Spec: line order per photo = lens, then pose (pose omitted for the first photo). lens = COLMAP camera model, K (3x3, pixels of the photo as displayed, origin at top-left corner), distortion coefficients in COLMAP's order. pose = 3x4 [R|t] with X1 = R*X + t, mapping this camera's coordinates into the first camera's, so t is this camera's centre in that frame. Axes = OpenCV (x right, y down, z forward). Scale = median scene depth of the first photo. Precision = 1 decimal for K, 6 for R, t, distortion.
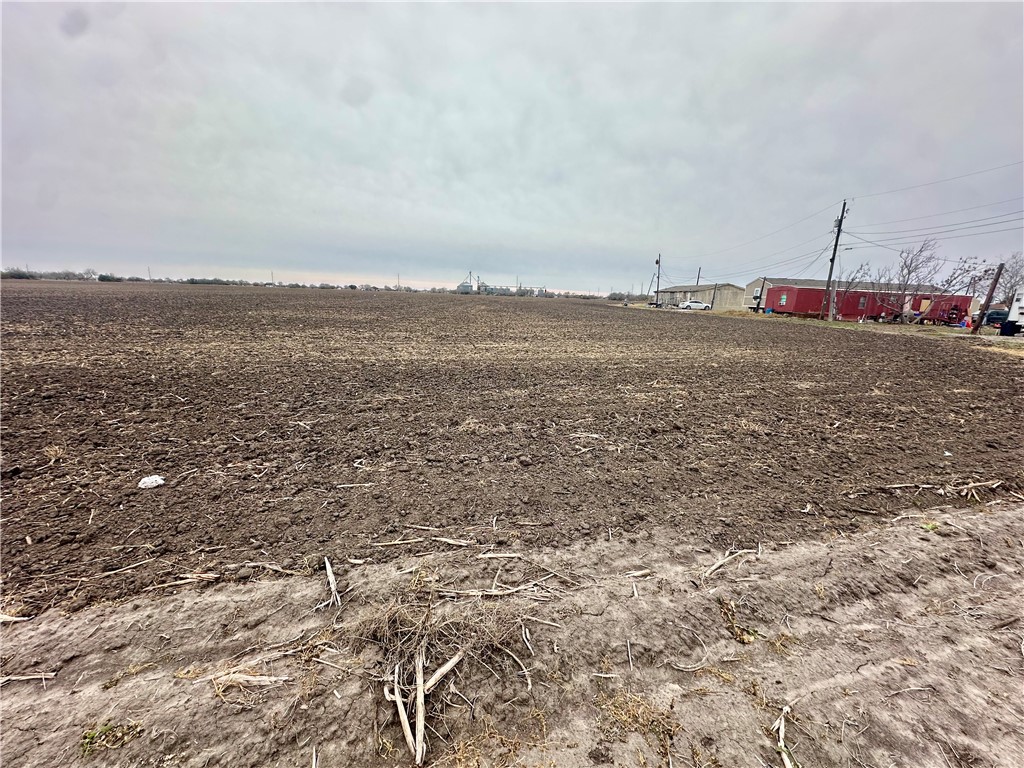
lens RADIAL K [[410.6, 0, 512.0], [0, 410.6, 384.0], [0, 0, 1]] dist [-0.002477, 0.001218]
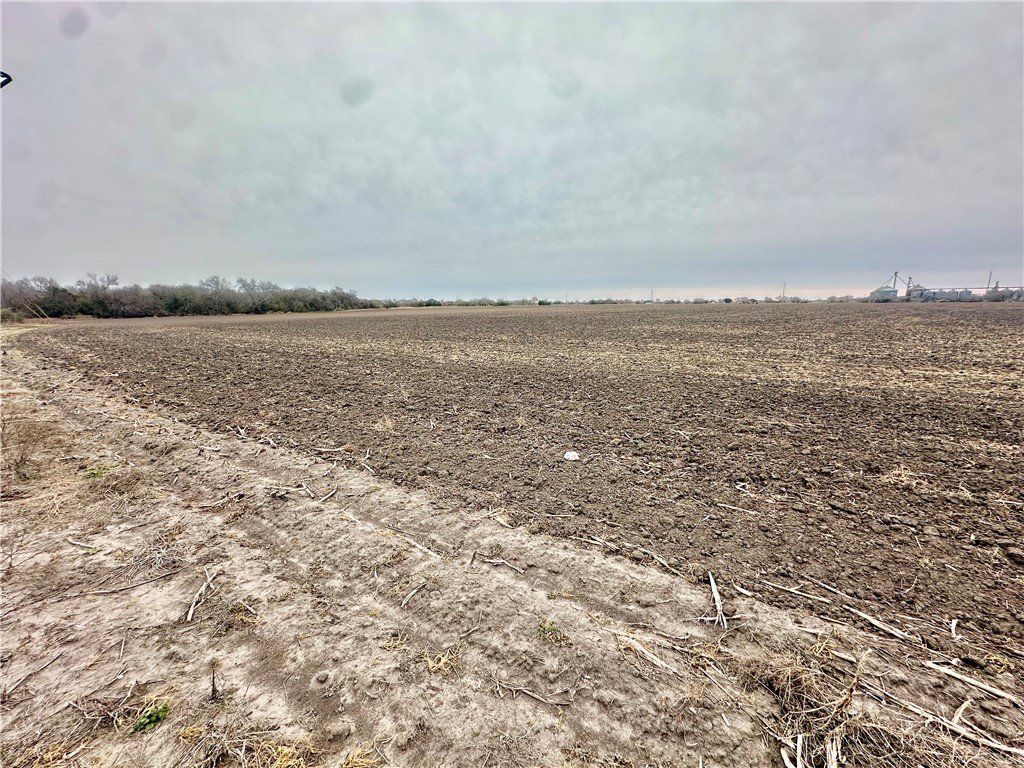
lens RADIAL K [[408.6, 0, 512.0], [0, 408.6, 384.0], [0, 0, 1]] dist [-0.000945, 0.000161]
pose [[0.671879, 0.100288, -0.733840, -0.086939], [-0.124631, 0.991971, 0.021457, 0.007296], [0.730100, 0.077042, 0.678984, -0.053811]]
